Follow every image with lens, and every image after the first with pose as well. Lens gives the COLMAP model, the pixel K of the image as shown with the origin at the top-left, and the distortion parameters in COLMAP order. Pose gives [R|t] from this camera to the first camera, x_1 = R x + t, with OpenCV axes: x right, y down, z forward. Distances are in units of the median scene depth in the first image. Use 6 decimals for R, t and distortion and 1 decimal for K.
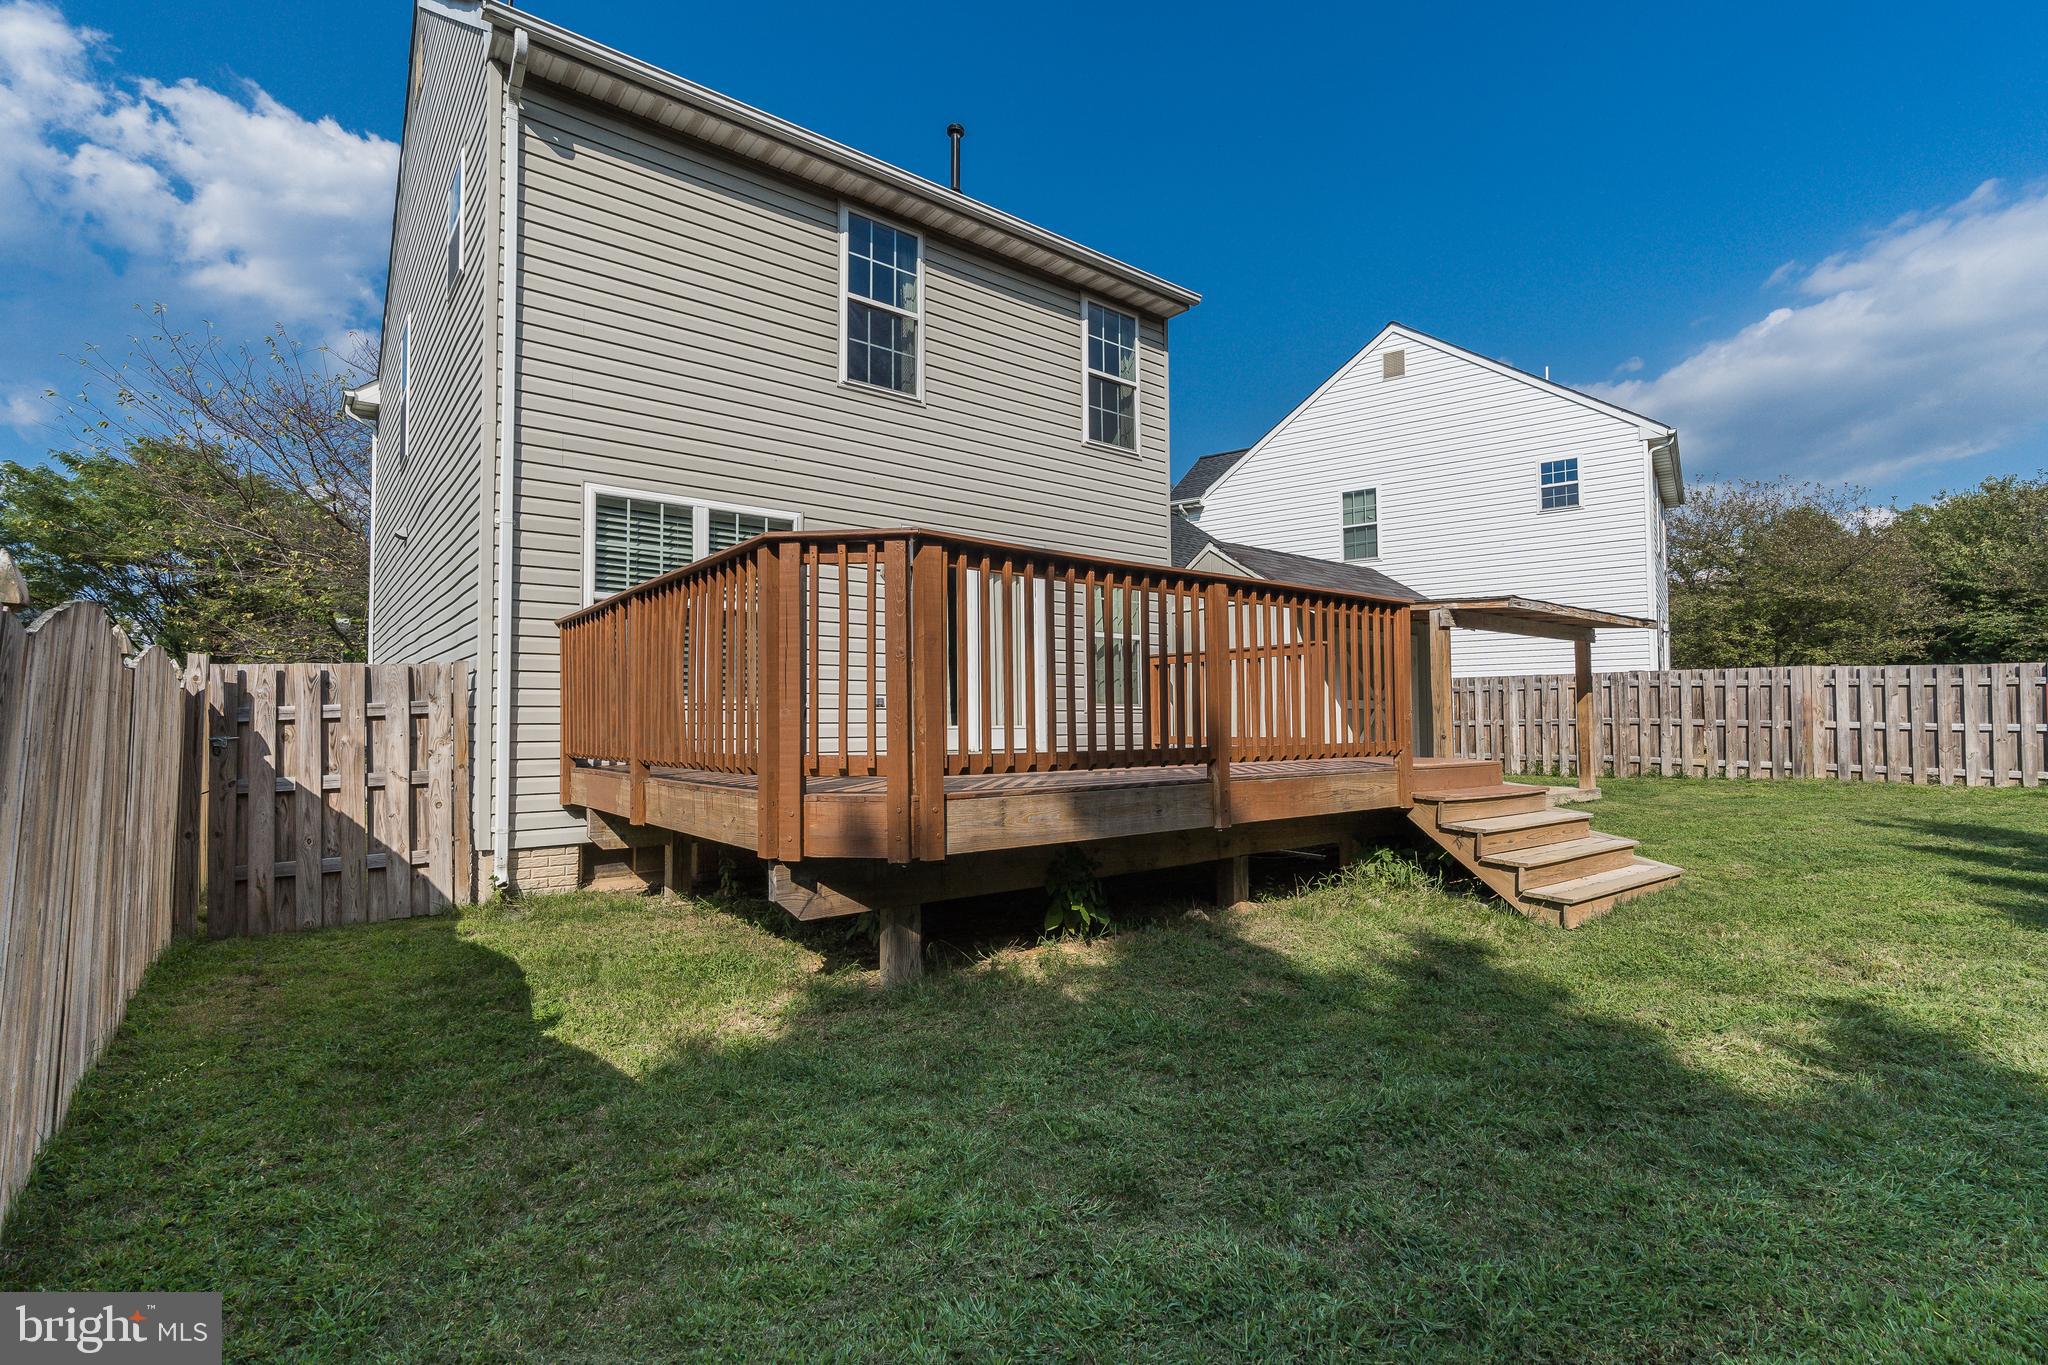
lens RADIAL K [[943.8, 0, 996.0], [0, 943.8, 685.1], [0, 0, 1]] dist [-0.002049, -0.000045]
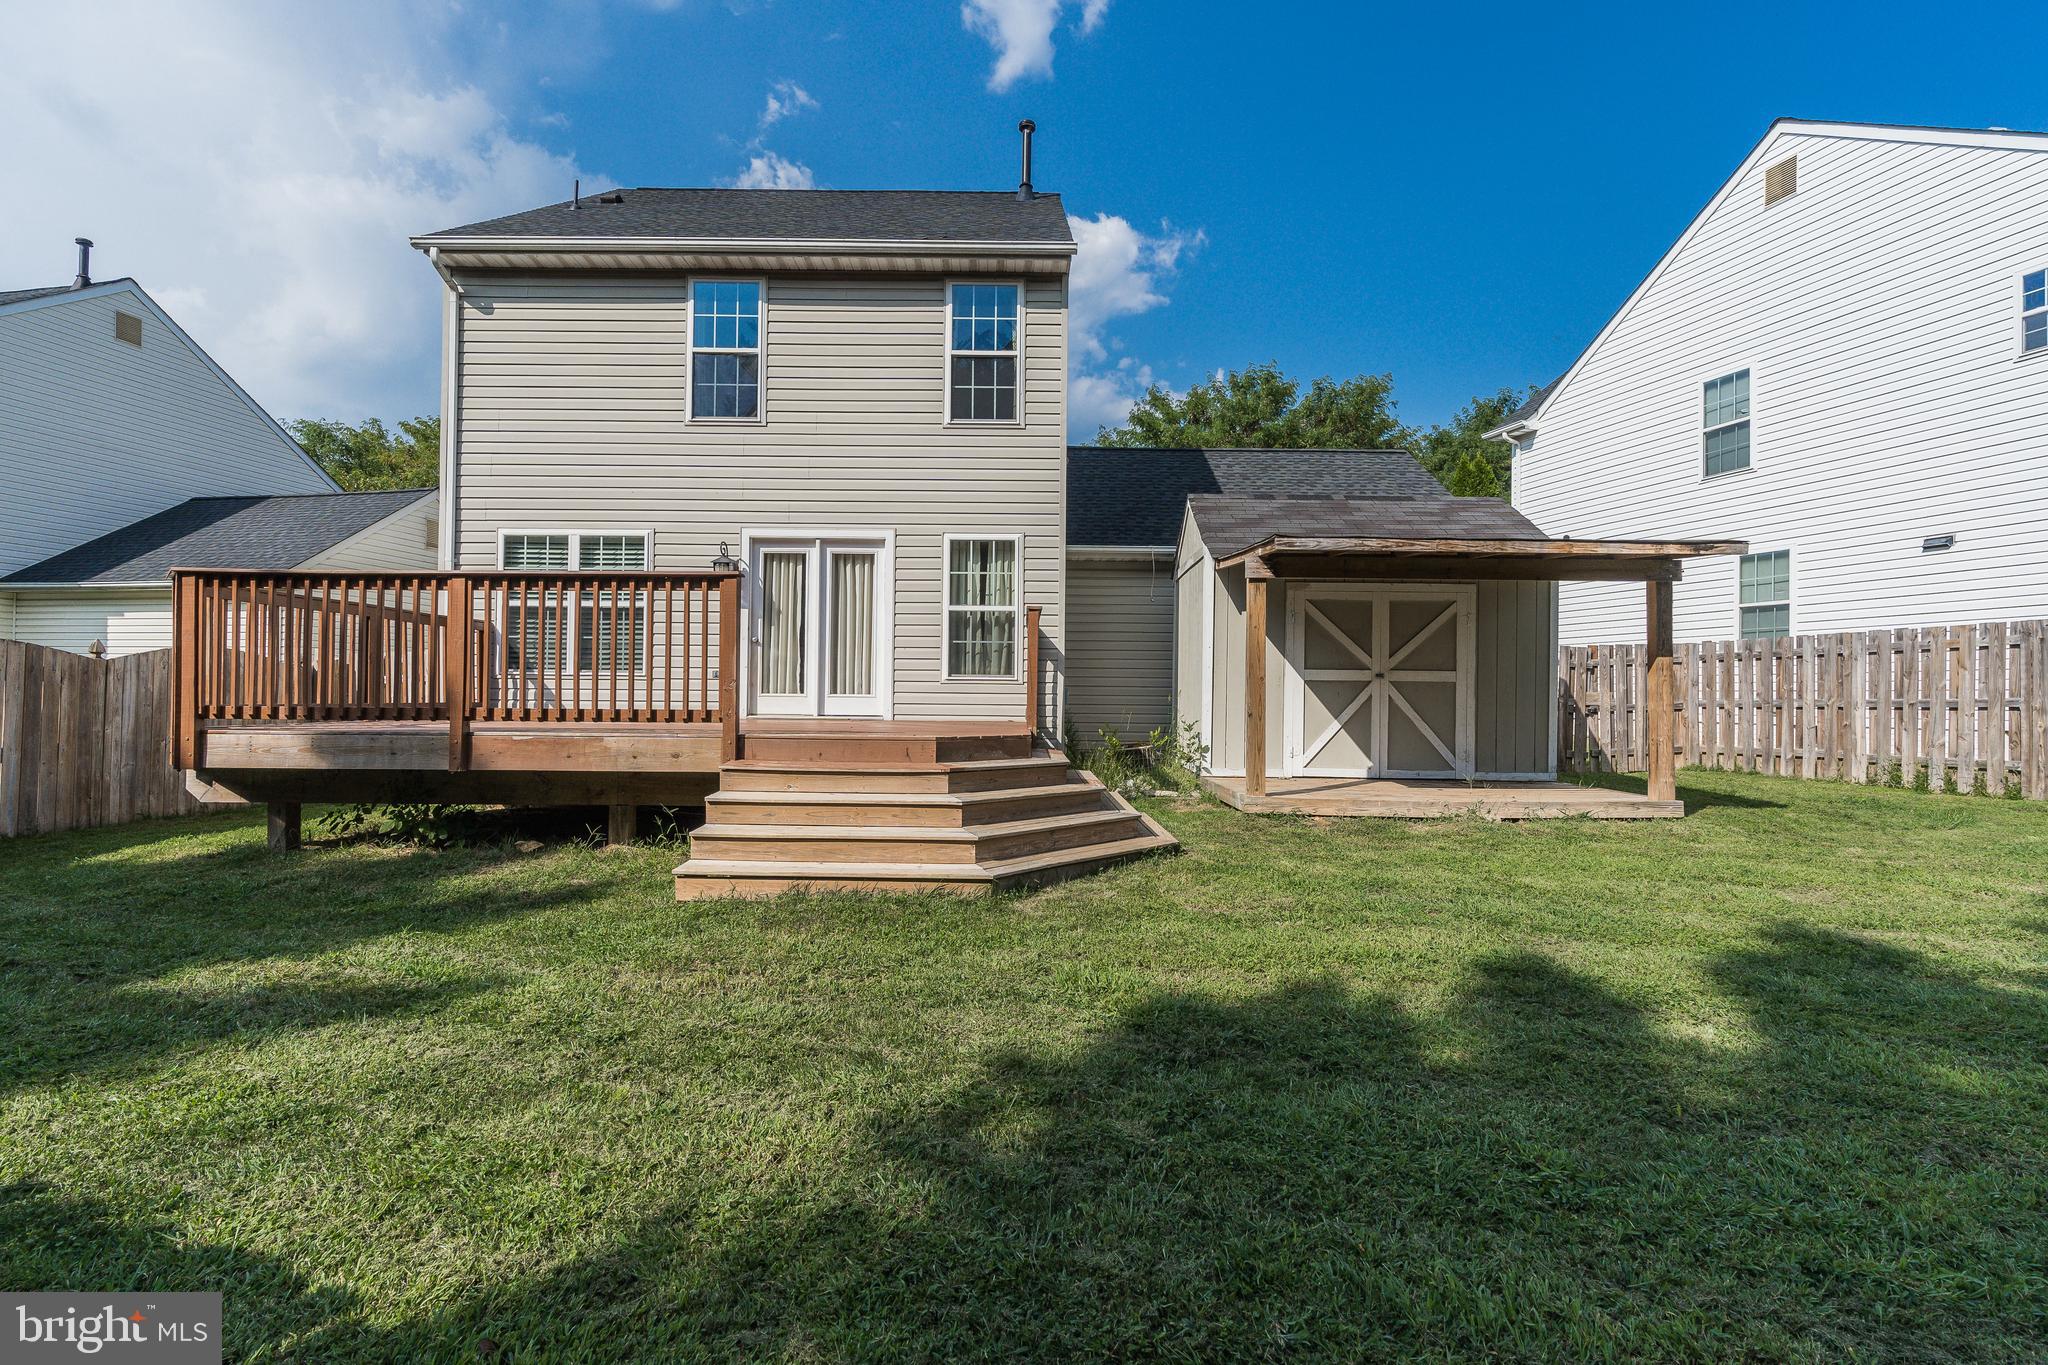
lens RADIAL K [[904.9, 0, 997.2], [0, 904.9, 685.1], [0, 0, 1]] dist [-0.001595, 0.000025]
pose [[0.786474, 0.003727, -0.617612, 0.777164], [0.012781, 0.999669, 0.022307, 0.009599], [0.617491, -0.025437, 0.786167, 0.249394]]
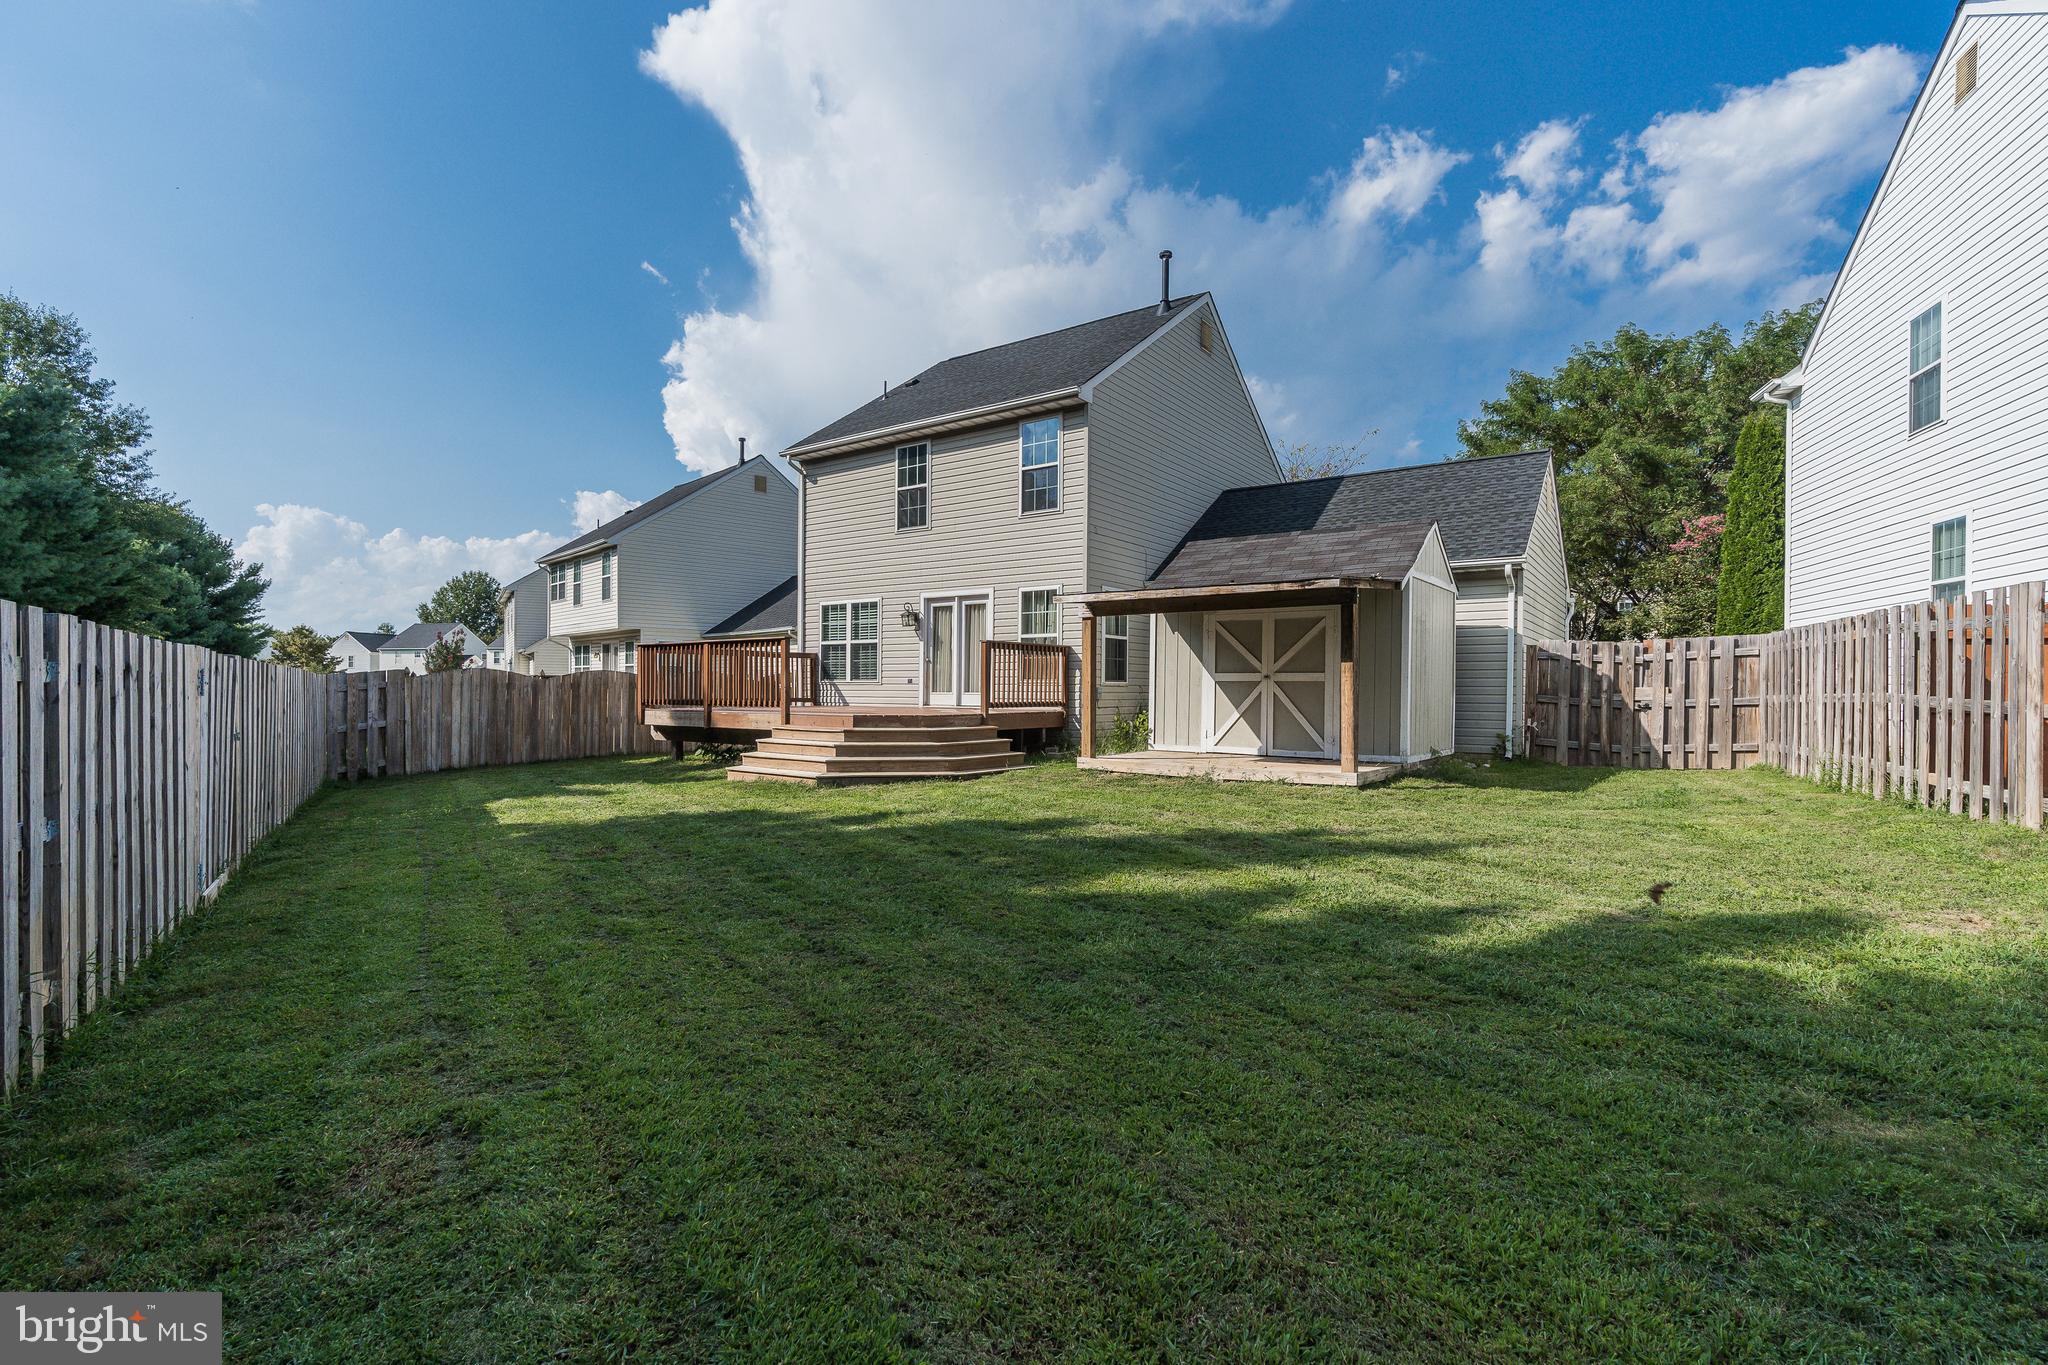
lens RADIAL K [[894.0, 0, 1024.0], [0, 894.0, 682.5], [0, 0, 1]] dist [0.002616, 0.000608]
pose [[0.294067, -0.001915, -0.955783, 1.583843], [0.034068, 0.999384, 0.008479, 0.011641], [0.955177, -0.035055, 0.293951, 0.568874]]
